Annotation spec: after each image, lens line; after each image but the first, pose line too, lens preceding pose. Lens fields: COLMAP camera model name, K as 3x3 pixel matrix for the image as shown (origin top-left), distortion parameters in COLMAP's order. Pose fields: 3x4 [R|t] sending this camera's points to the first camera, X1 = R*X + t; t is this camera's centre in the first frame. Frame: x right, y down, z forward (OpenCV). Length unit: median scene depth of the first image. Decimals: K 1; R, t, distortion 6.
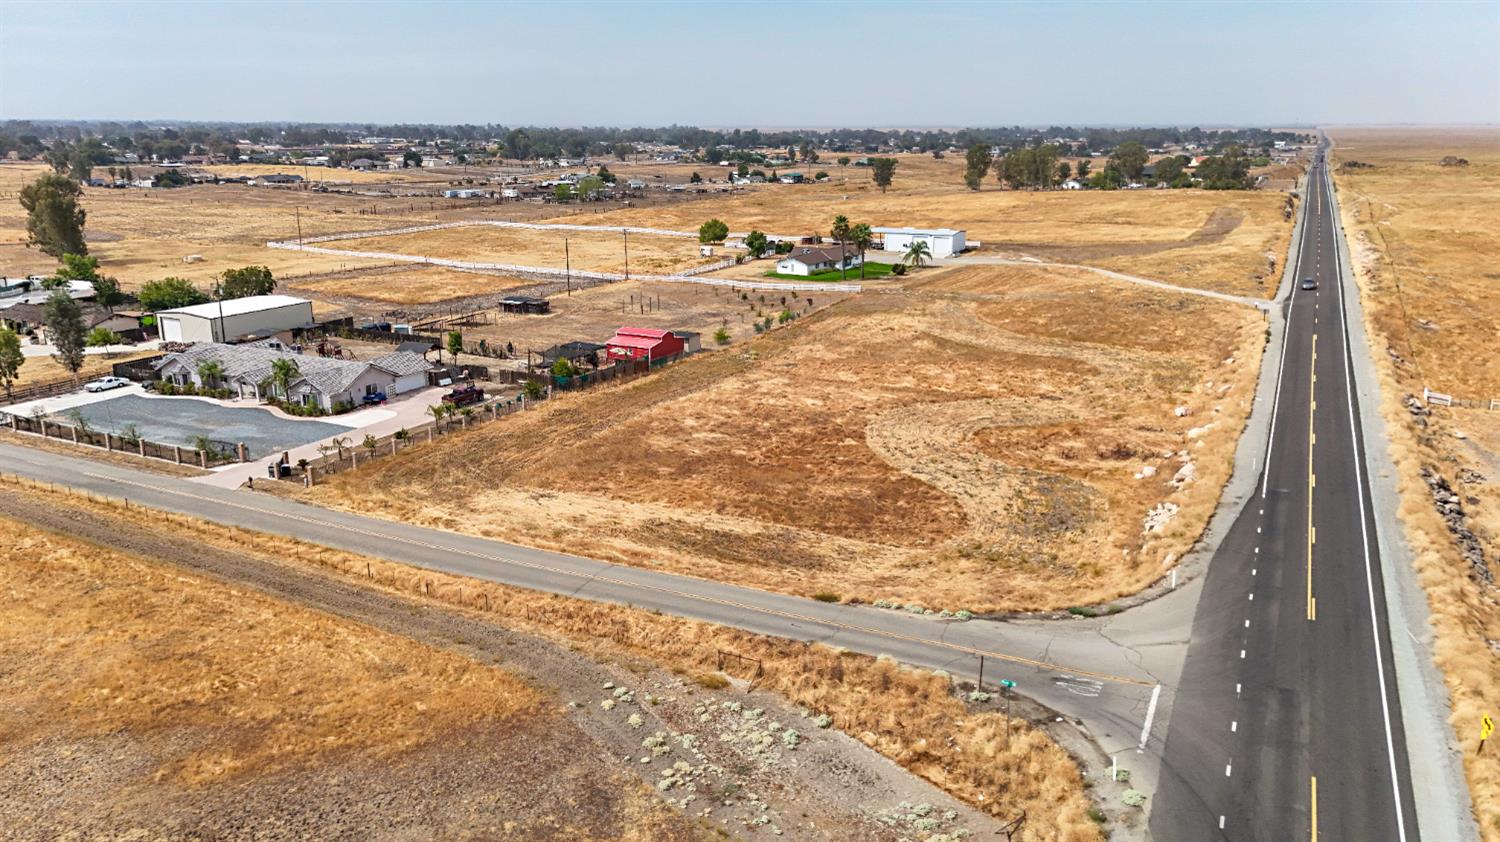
lens RADIAL K [[1096.5, 0, 747.1], [0, 1096.5, 426.5], [0, 0, 1]] dist [0.071975, -0.064660]
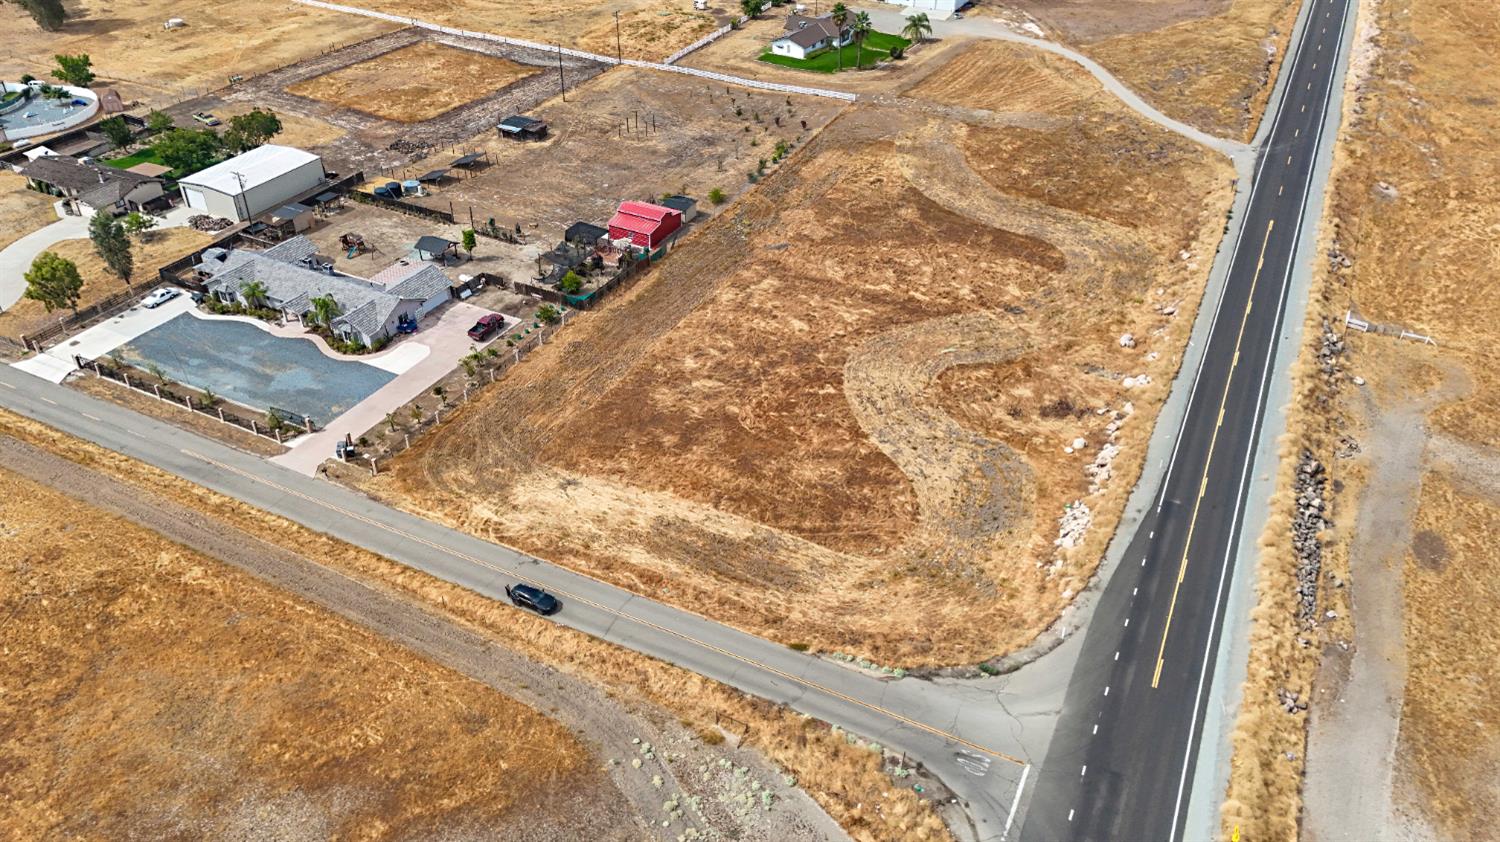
lens RADIAL K [[1096.5, 0, 746.8], [0, 1096.5, 424.3], [0, 0, 1]] dist [0.071975, -0.064660]
pose [[0.999905, 0.010526, 0.008951, -0.002902], [-0.012912, 0.942443, 0.334118, -0.411076], [-0.004919, -0.334202, 0.942489, -0.116069]]
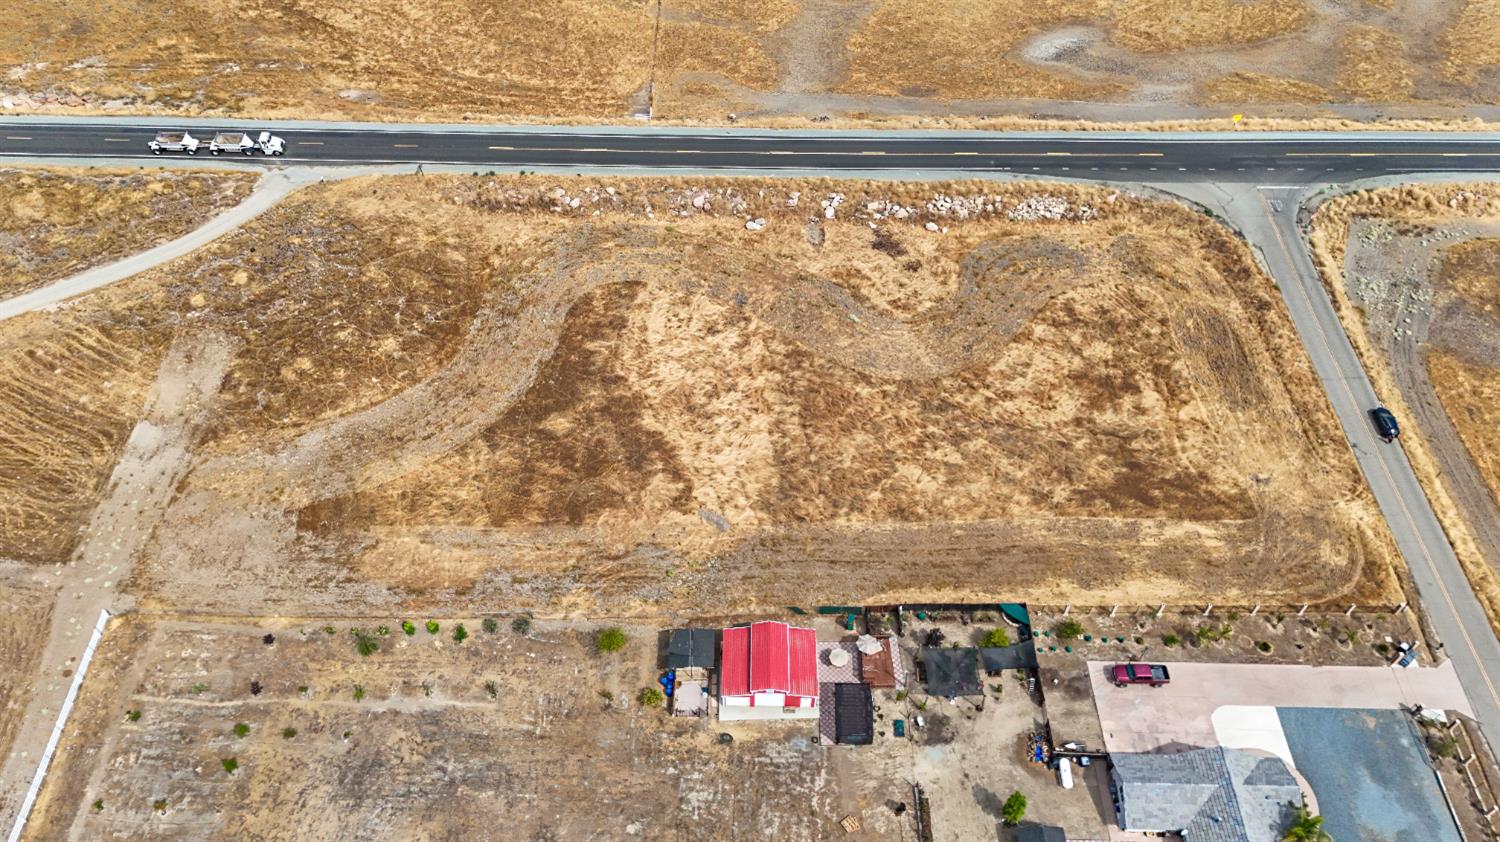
lens RADIAL K [[1096.5, 0, 739.0], [0, 1096.5, 422.9], [0, 0, 1]] dist [0.071975, -0.064660]
pose [[-0.447487, -0.688255, 0.571018, -0.643053], [0.225513, 0.531035, 0.816790, -1.253735], [-0.865390, 0.494275, -0.082421, 1.664220]]
